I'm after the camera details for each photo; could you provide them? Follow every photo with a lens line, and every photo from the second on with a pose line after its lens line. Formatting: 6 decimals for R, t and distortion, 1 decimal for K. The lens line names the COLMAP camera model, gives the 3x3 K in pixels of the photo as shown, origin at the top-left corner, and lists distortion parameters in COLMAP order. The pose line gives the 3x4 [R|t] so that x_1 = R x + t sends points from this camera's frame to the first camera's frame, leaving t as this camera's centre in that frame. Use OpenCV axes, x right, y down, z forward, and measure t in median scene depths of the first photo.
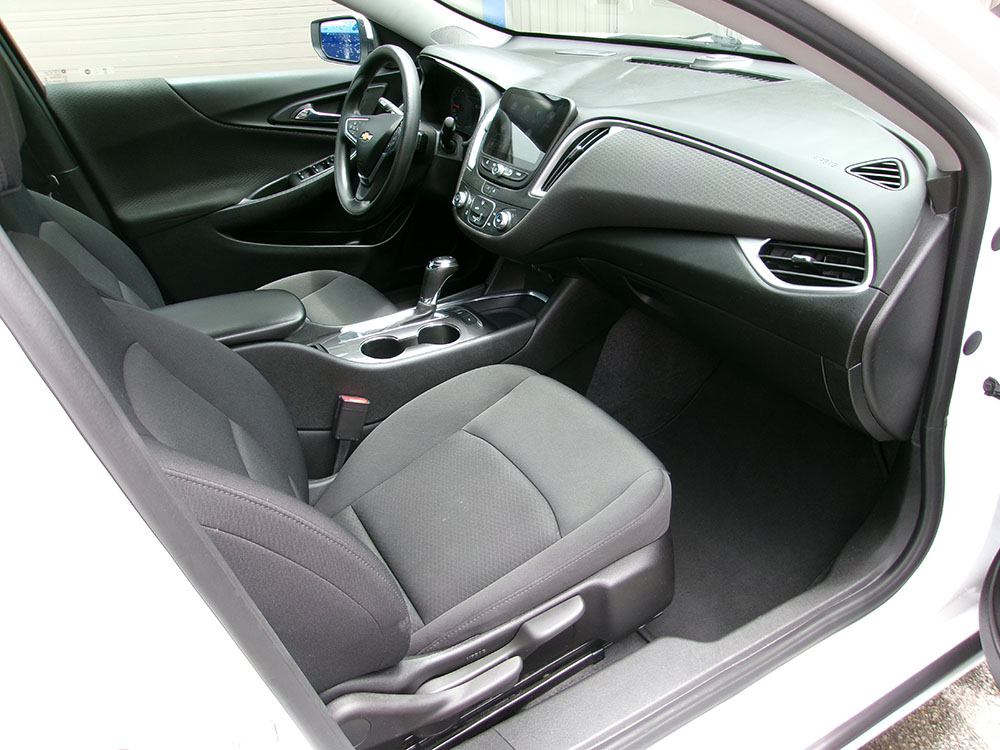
lens RADIAL K [[791.0, 0, 501.0], [0, 791.0, 375.5], [0, 0, 1]] dist [0.001827, 0.007222]
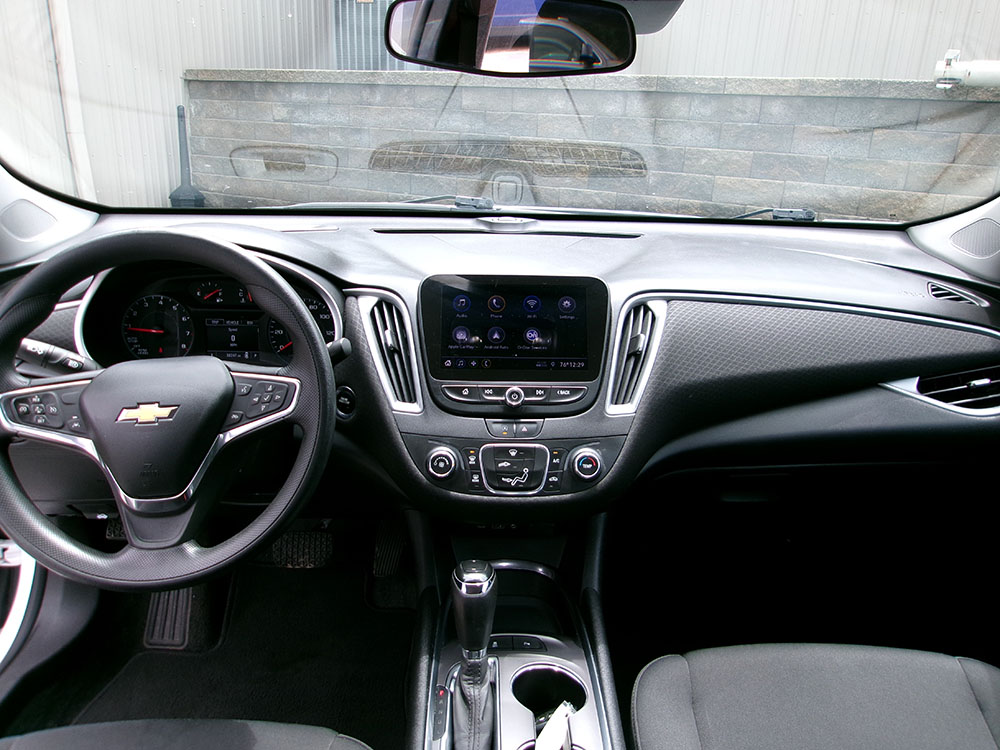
lens RADIAL K [[791.0, 0, 501.0], [0, 791.0, 375.5], [0, 0, 1]] dist [0.001827, 0.007222]
pose [[0.489938, -0.228835, 0.841187, -0.560355], [0.389337, 0.920790, 0.023725, -0.307735], [-0.779986, 0.315881, 0.540224, 0.691997]]
